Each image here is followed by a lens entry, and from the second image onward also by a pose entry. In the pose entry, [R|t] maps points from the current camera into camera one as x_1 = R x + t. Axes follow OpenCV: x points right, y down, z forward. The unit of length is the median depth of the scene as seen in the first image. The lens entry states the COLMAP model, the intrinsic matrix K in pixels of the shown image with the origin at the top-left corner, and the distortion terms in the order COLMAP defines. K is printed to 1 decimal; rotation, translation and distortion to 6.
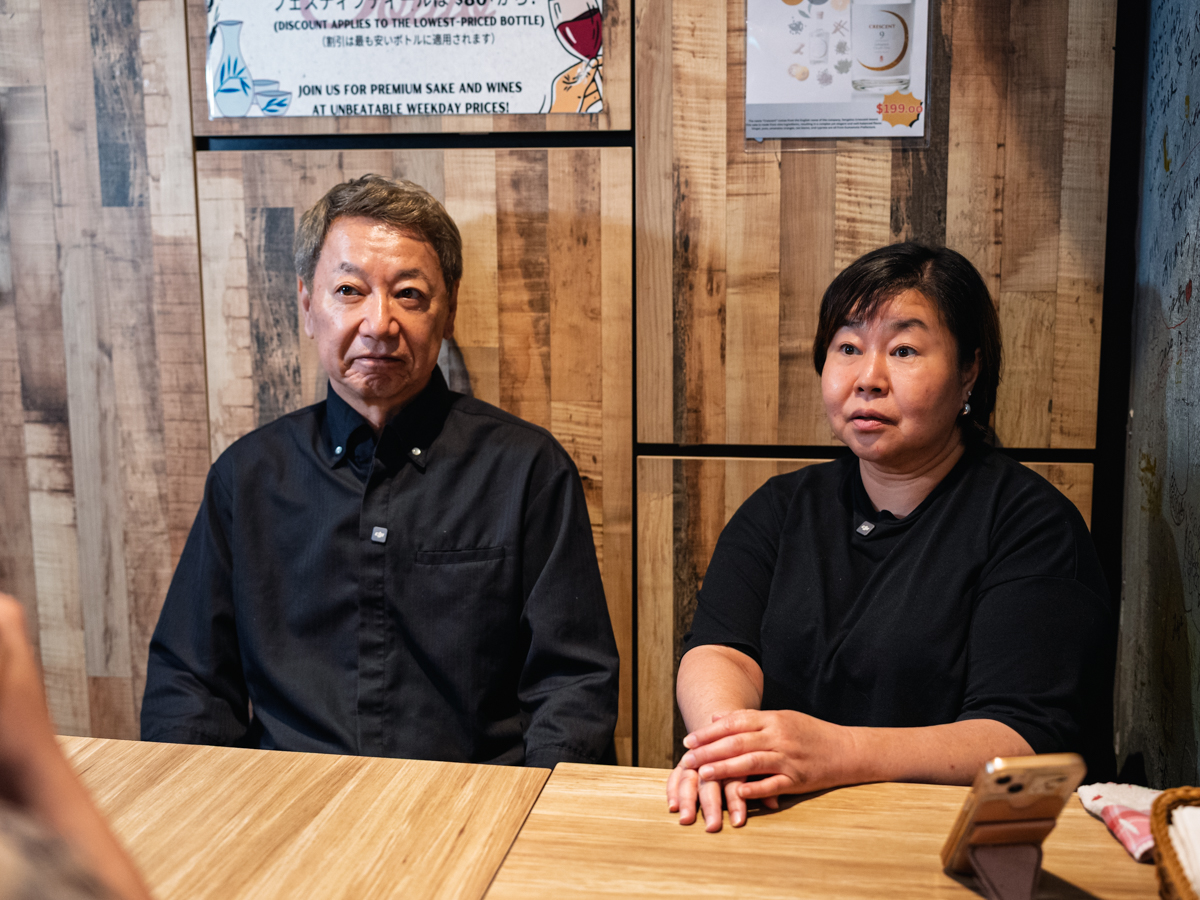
lens RADIAL K [[1460.0, 0, 601.2], [0, 1460.0, 457.9], [0, 0, 1]] dist [0.009855, 0.000000]
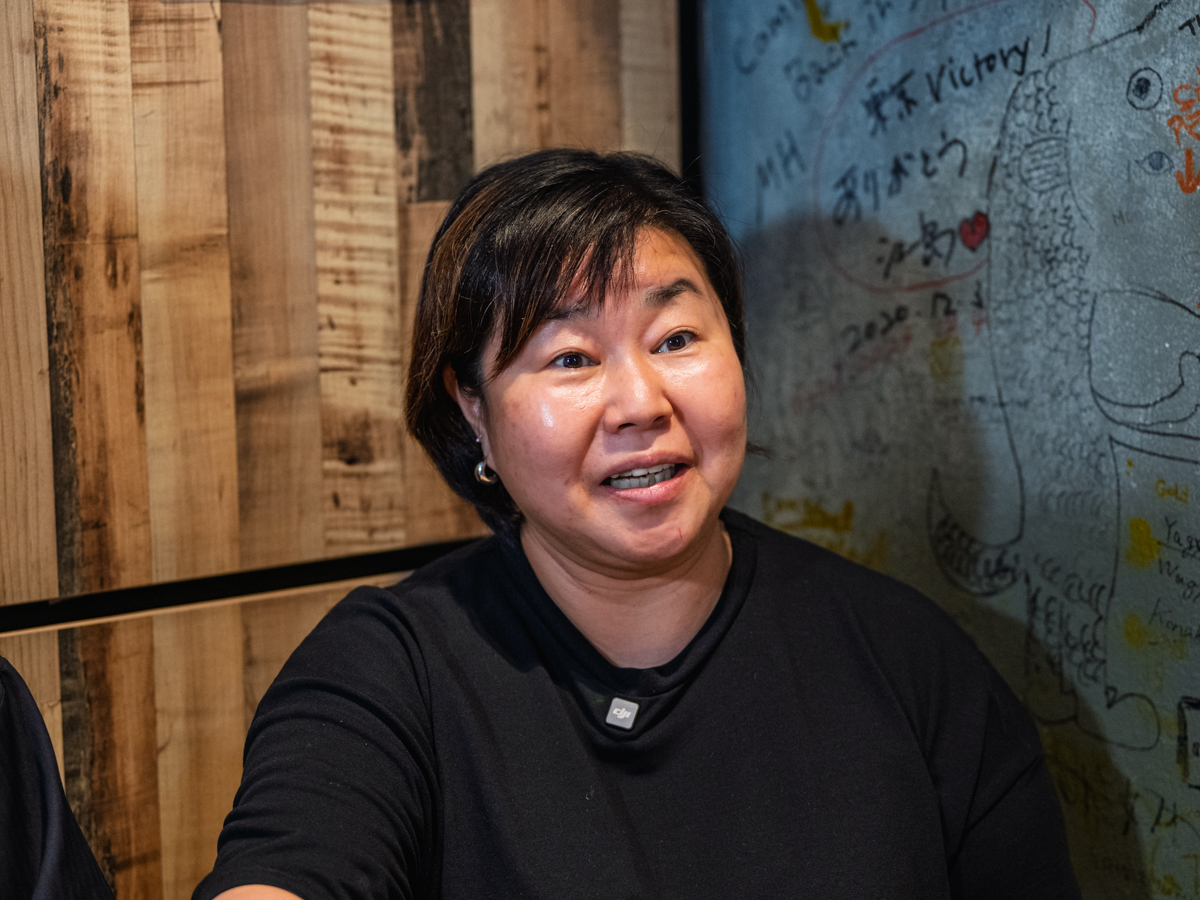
lens RADIAL K [[3111.7, 0, 589.2], [0, 3111.7, 455.9], [0, 0, 1]] dist [-0.003007, 0.000000]
pose [[0.653957, -0.102861, 0.749506, -0.618325], [0.134297, 0.990763, 0.018794, -0.053584], [-0.744516, 0.088366, 0.661730, 0.192554]]
